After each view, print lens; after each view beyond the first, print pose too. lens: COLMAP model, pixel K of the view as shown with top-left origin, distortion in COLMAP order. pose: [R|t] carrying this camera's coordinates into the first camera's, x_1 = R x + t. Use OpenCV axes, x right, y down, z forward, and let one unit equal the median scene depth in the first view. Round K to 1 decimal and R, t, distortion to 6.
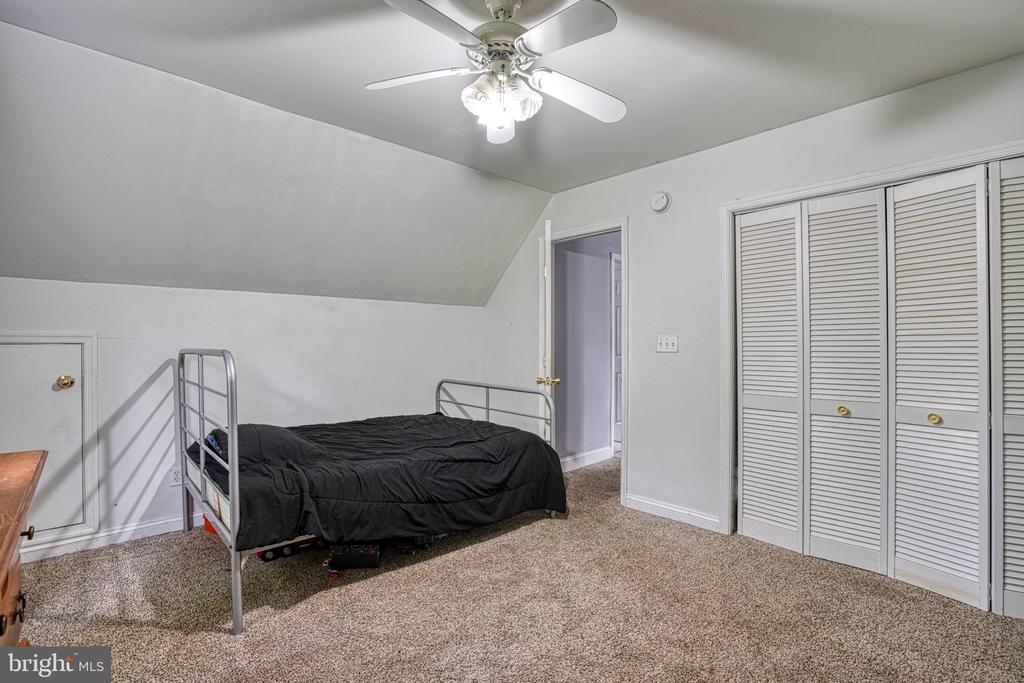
lens RADIAL K [[475.4, 0, 511.9], [0, 475.4, 342.3], [0, 0, 1]] dist [-0.040496, 0.003960]
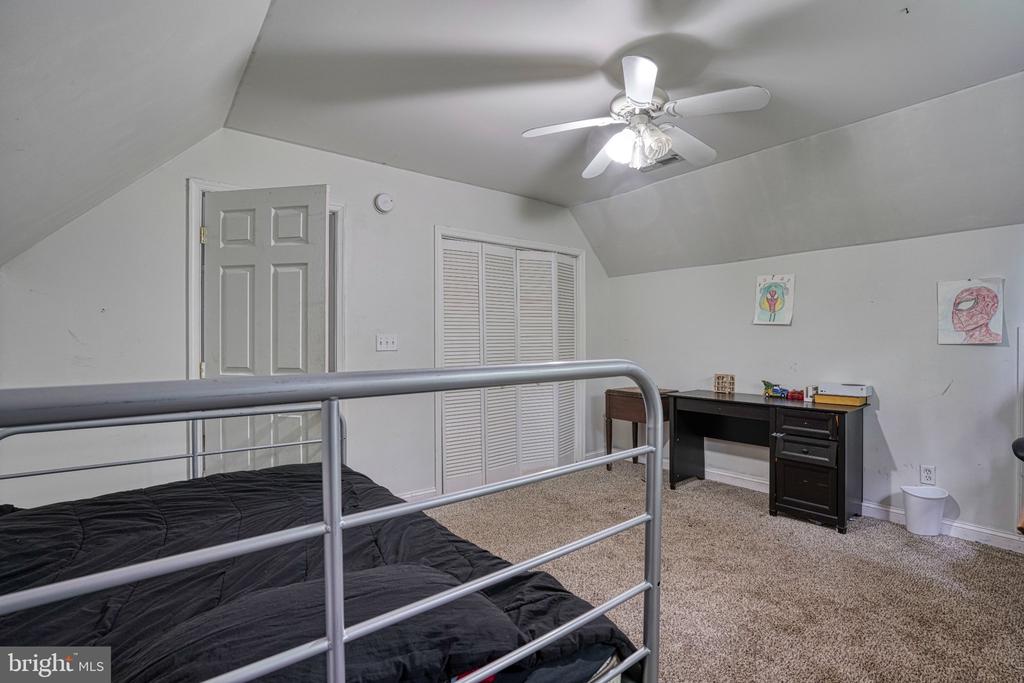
lens RADIAL K [[475.4, 0, 511.7], [0, 475.4, 339.7], [0, 0, 1]] dist [-0.040496, 0.003960]
pose [[0.075483, 0.000071, 0.997147, -0.818538], [0.001384, 0.999999, -0.000176, -0.002723], [-0.997146, 0.001393, 0.075483, 0.781360]]
